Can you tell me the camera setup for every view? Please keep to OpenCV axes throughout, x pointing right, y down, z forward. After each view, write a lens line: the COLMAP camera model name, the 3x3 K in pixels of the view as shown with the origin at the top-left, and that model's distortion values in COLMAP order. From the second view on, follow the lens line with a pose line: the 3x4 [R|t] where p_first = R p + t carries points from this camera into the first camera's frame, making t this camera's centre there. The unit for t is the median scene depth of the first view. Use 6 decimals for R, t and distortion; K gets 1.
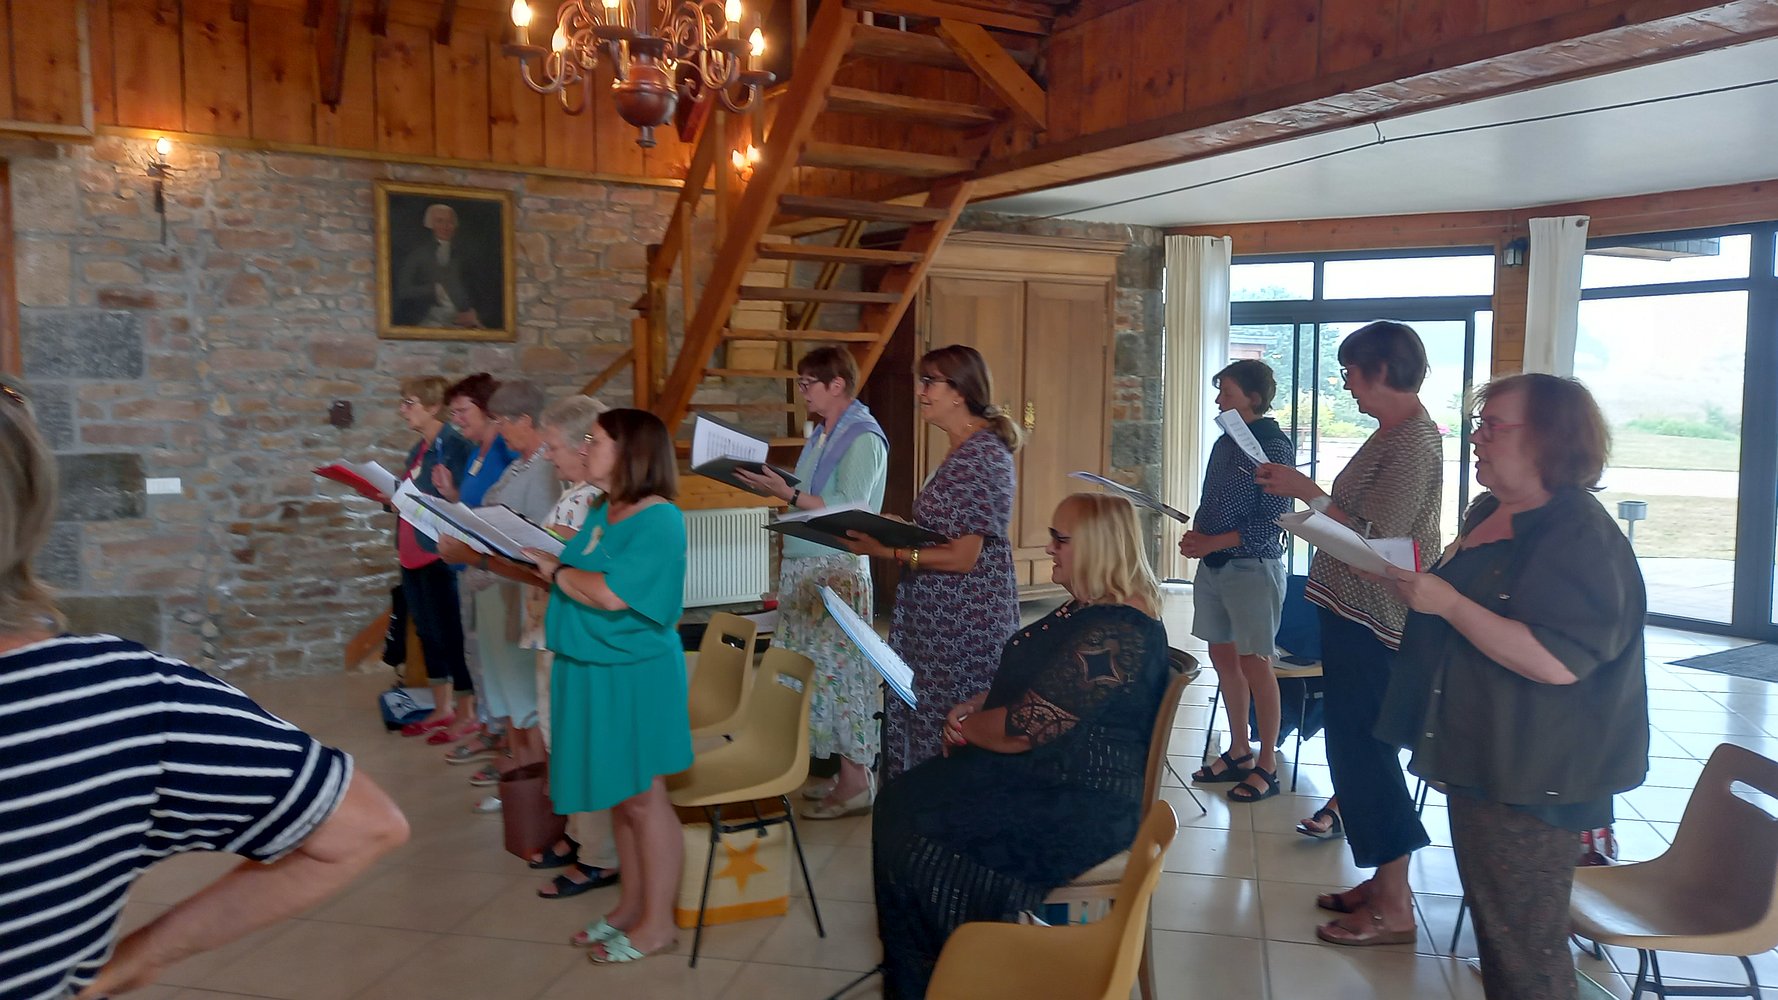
lens RADIAL K [[1316.5, 0, 883.1], [0, 1316.5, 490.3], [0, 0, 1]] dist [0.010763, 0.007335]
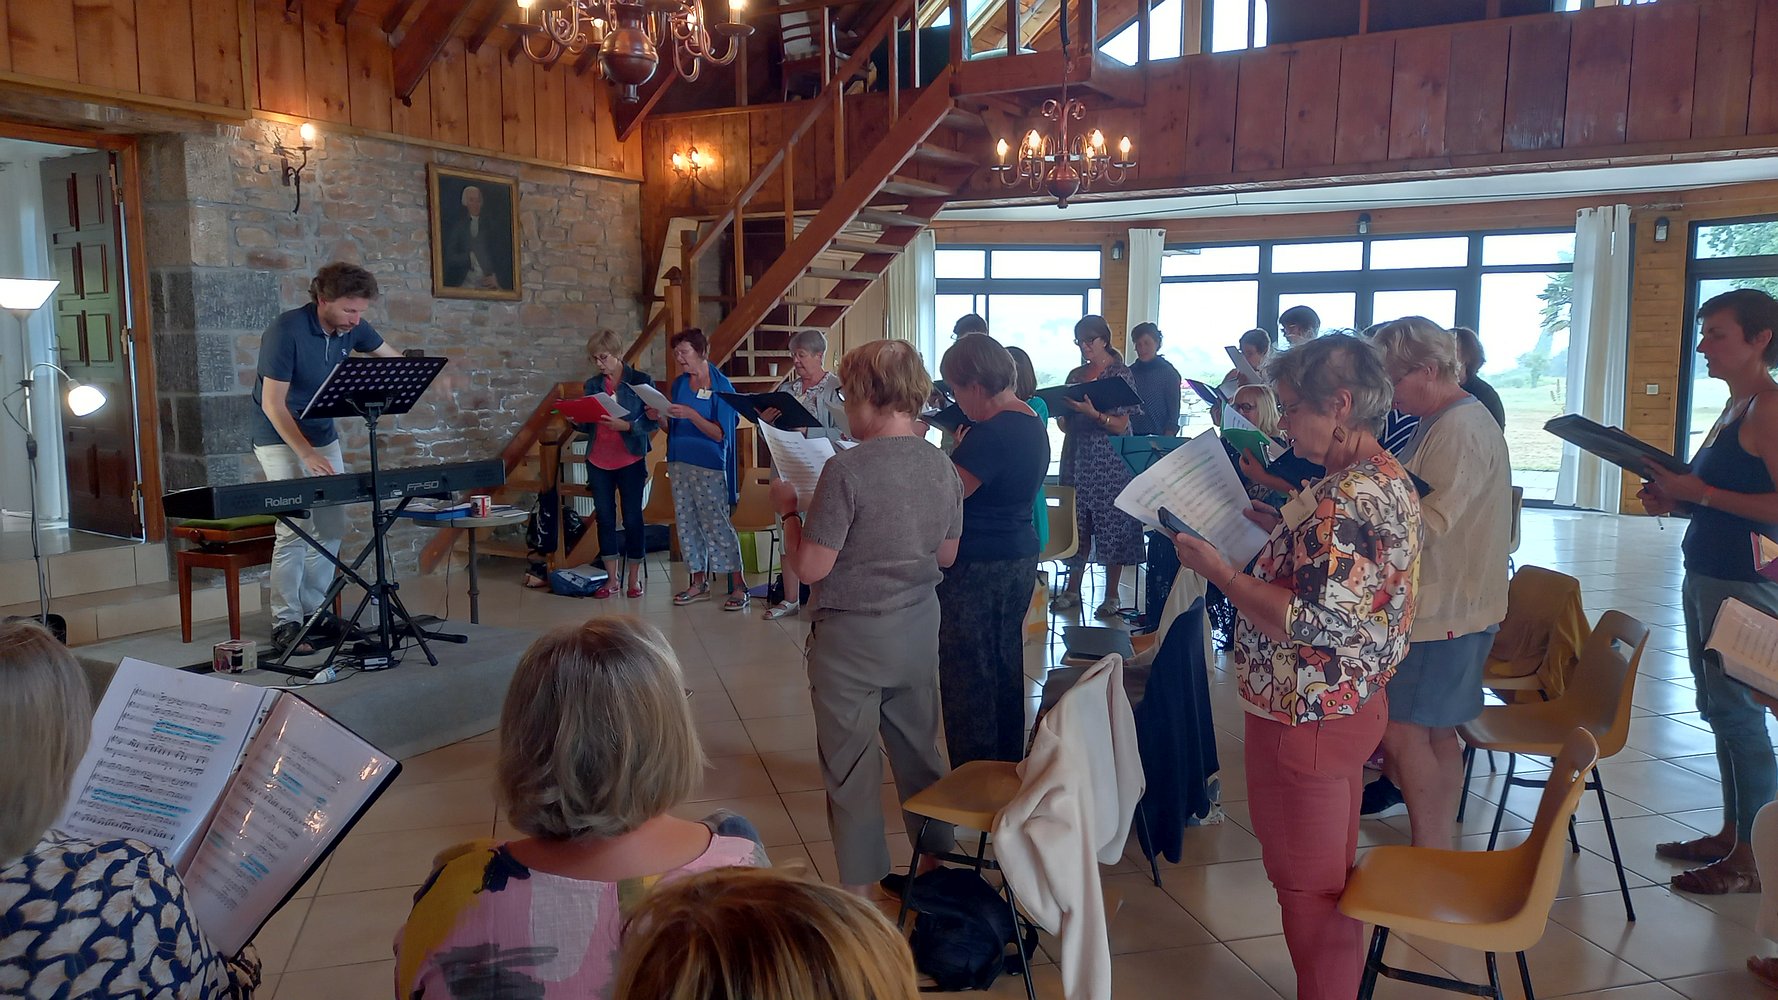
lens RADIAL K [[1316.5, 0, 895.1], [0, 1316.5, 509.2], [0, 0, 1]] dist [0.010763, 0.007335]
pose [[0.877852, -0.060532, 0.475091, -0.613356], [0.039267, 0.997738, 0.054567, 0.029301], [-0.477319, -0.029246, 0.878243, -0.268143]]
